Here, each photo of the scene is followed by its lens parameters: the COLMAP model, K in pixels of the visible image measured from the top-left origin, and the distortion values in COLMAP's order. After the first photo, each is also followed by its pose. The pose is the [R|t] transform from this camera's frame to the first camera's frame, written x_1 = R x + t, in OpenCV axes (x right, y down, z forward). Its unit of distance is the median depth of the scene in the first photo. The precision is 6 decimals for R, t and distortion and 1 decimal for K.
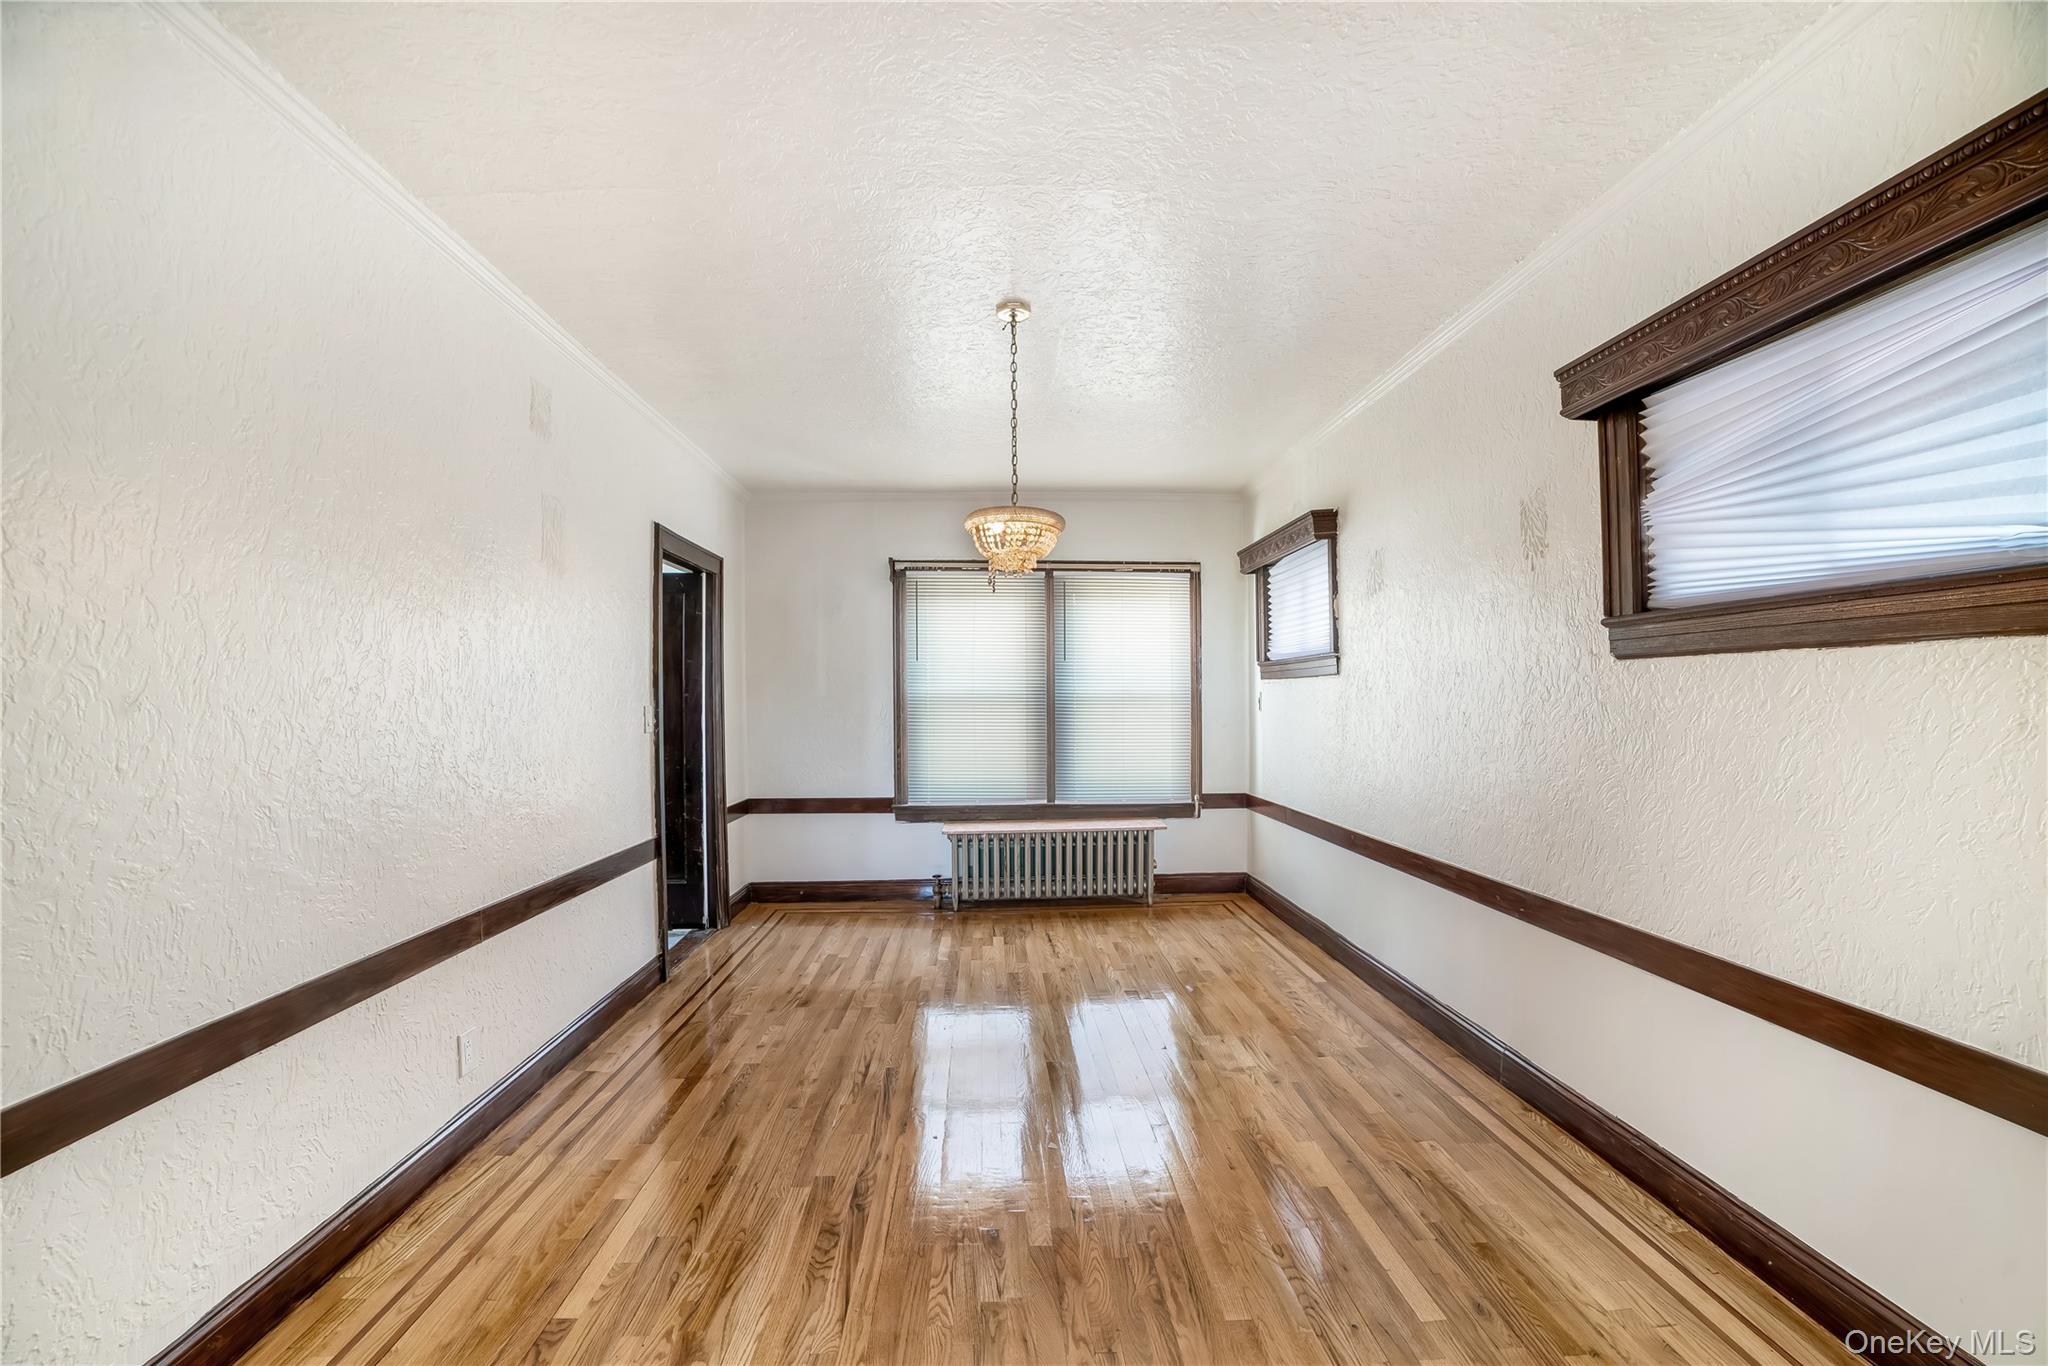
lens RADIAL K [[832.5, 0, 1007.7], [0, 832.5, 675.0], [0, 0, 1]] dist [-0.087409, 0.027426]
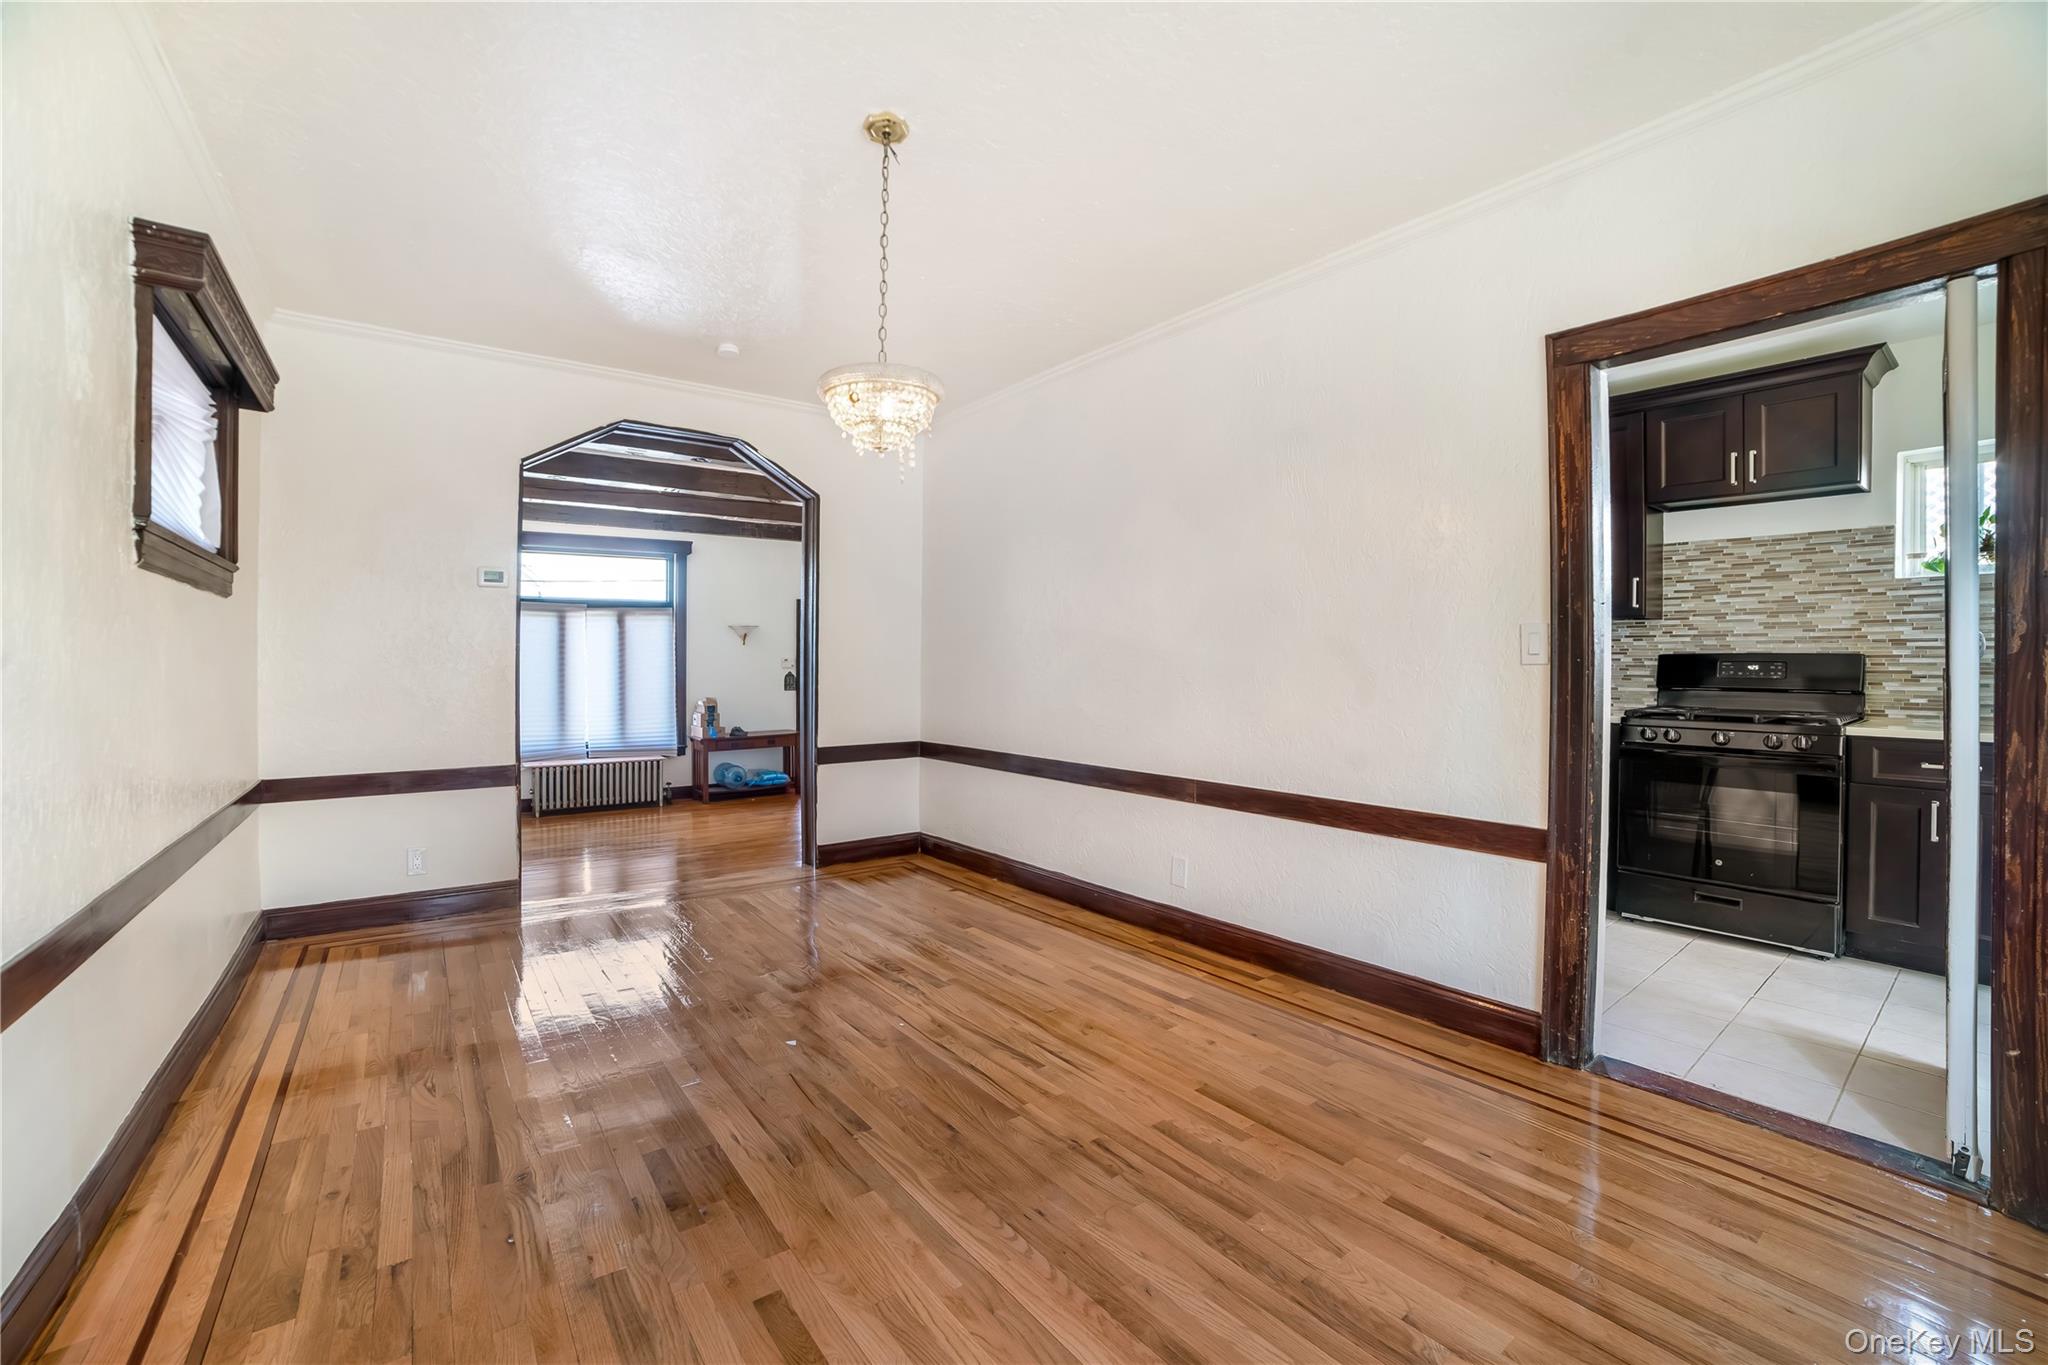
lens RADIAL K [[832.5, 0, 1007.7], [0, 832.5, 674.5], [0, 0, 1]] dist [-0.087409, 0.027426]
pose [[-0.817114, 0.017206, -0.576220, 0.479705], [0.022593, 0.999742, -0.002186, 0.126234], [0.576034, -0.014804, -0.817292, 2.285163]]
